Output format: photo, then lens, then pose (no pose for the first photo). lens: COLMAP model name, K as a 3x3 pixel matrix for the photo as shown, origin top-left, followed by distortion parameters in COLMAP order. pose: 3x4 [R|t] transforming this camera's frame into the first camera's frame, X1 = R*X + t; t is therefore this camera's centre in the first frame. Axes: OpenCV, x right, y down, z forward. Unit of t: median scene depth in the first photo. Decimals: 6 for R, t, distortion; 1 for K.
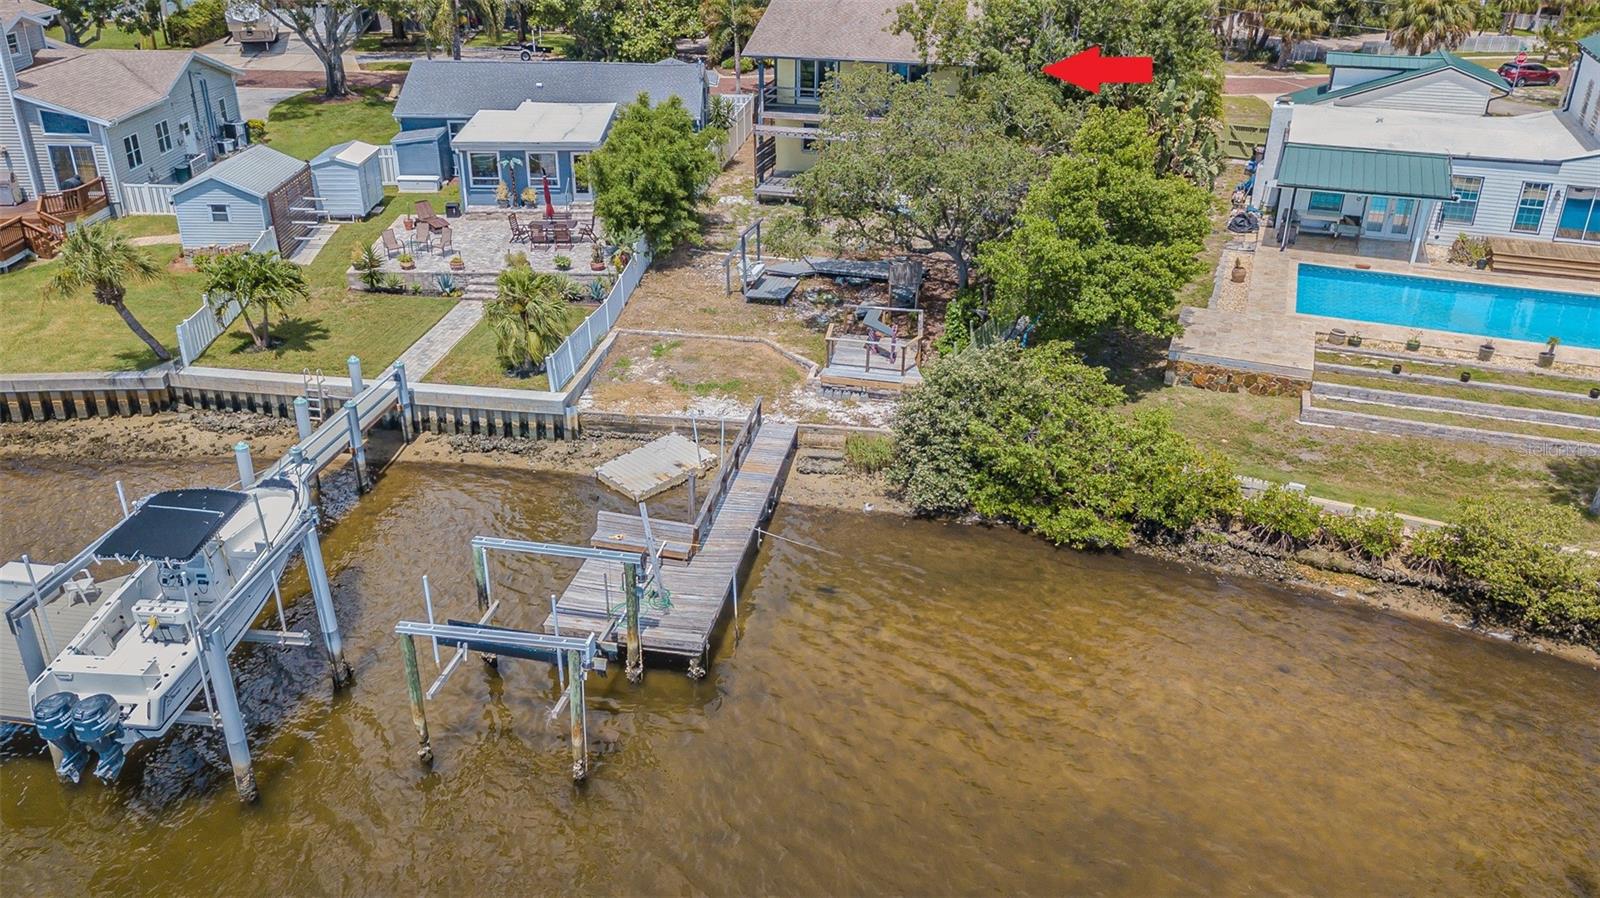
lens RADIAL K [[1249.5, 0, 808.3], [0, 1249.5, 452.1], [0, 0, 1]] dist [0.009362, 0.029902]
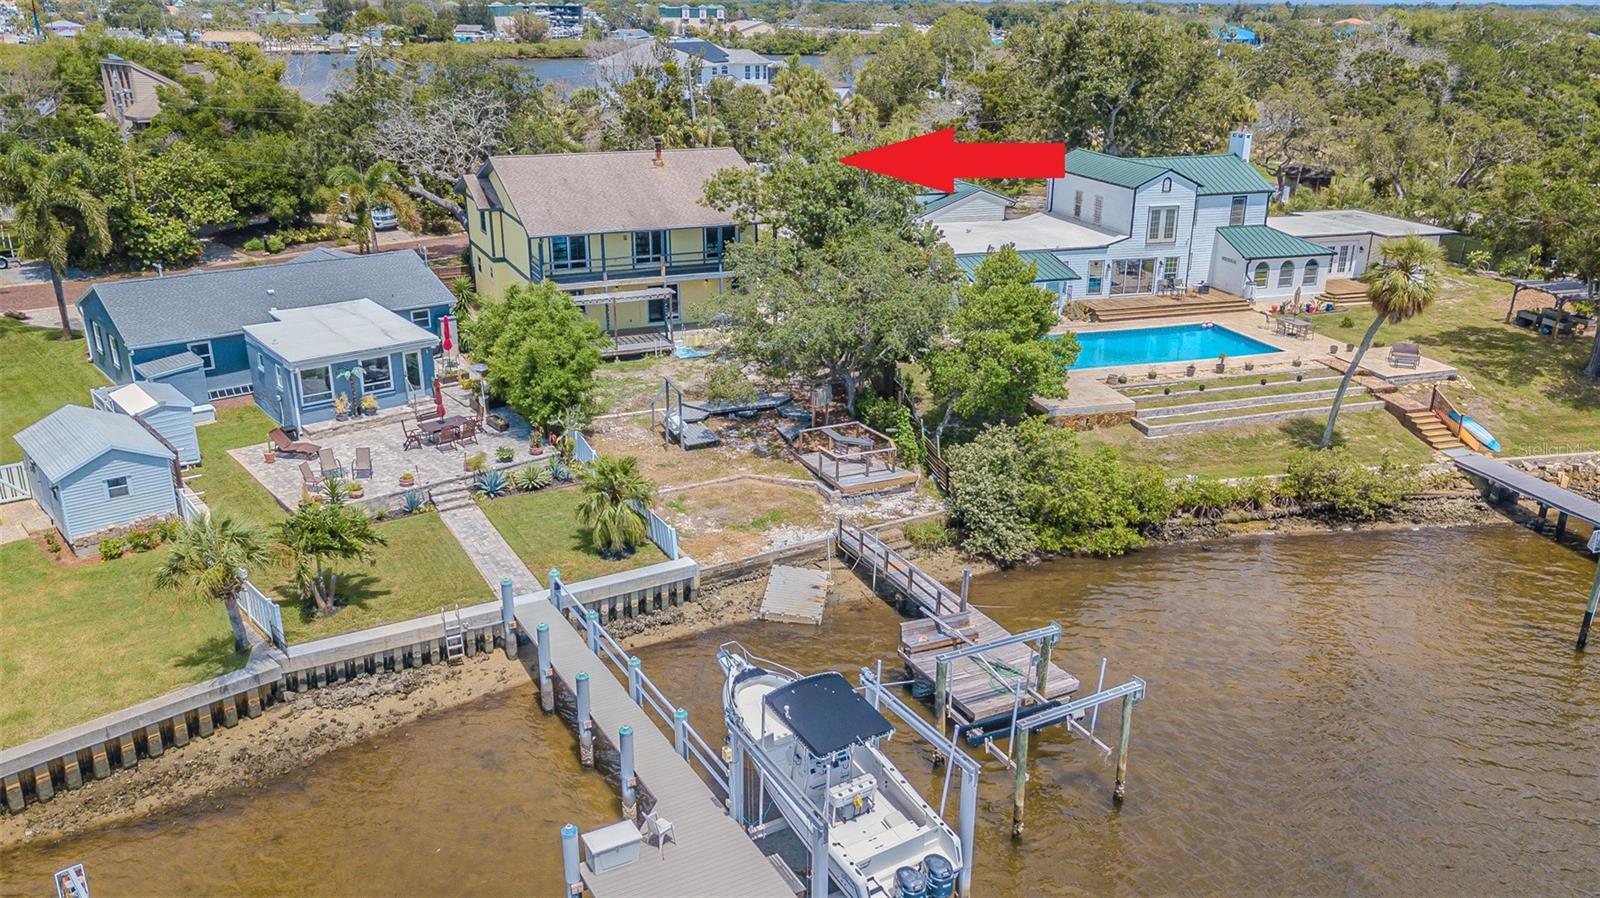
lens RADIAL K [[1222.8, 0, 800.2], [0, 1222.8, 450.7], [0, 0, 1]] dist [0.016215, 0.008708]
pose [[0.783747, -0.216930, 0.581964, -0.684883], [0.266011, 0.963969, 0.001079, -0.107473], [-0.561230, 0.153963, 0.813214, 0.062482]]
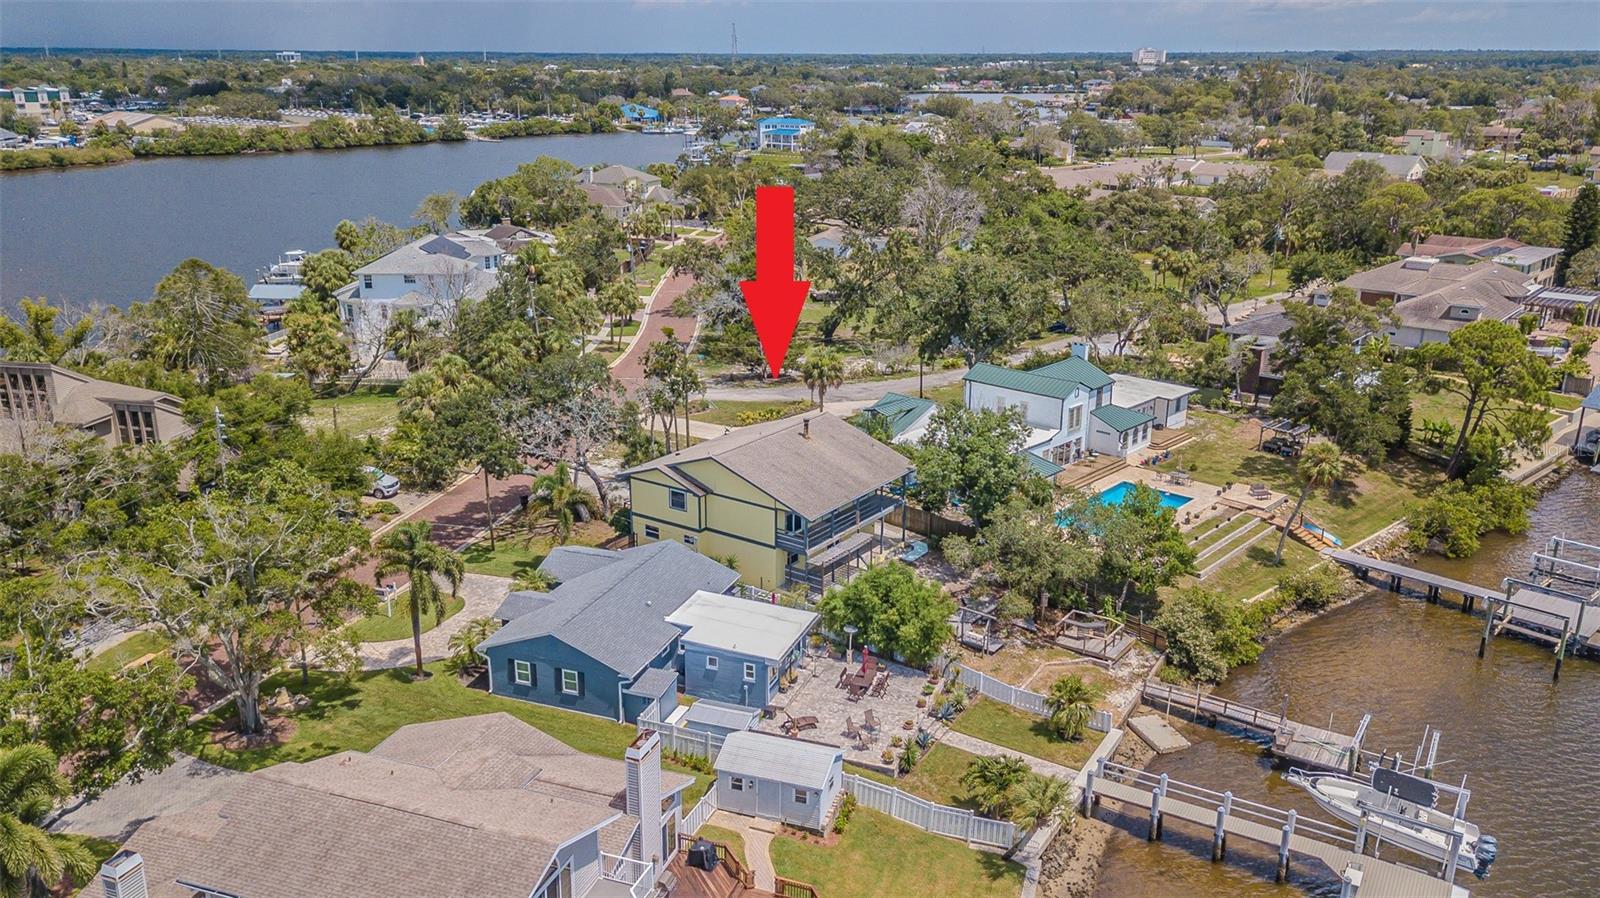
lens RADIAL K [[1249.5, 0, 808.3], [0, 1249.5, 452.1], [0, 0, 1]] dist [0.009362, 0.029902]
pose [[0.381563, -0.291972, 0.877019, -1.699101], [0.401147, 0.907102, 0.127461, -0.755968], [-0.832761, 0.303180, 0.463241, 0.407818]]
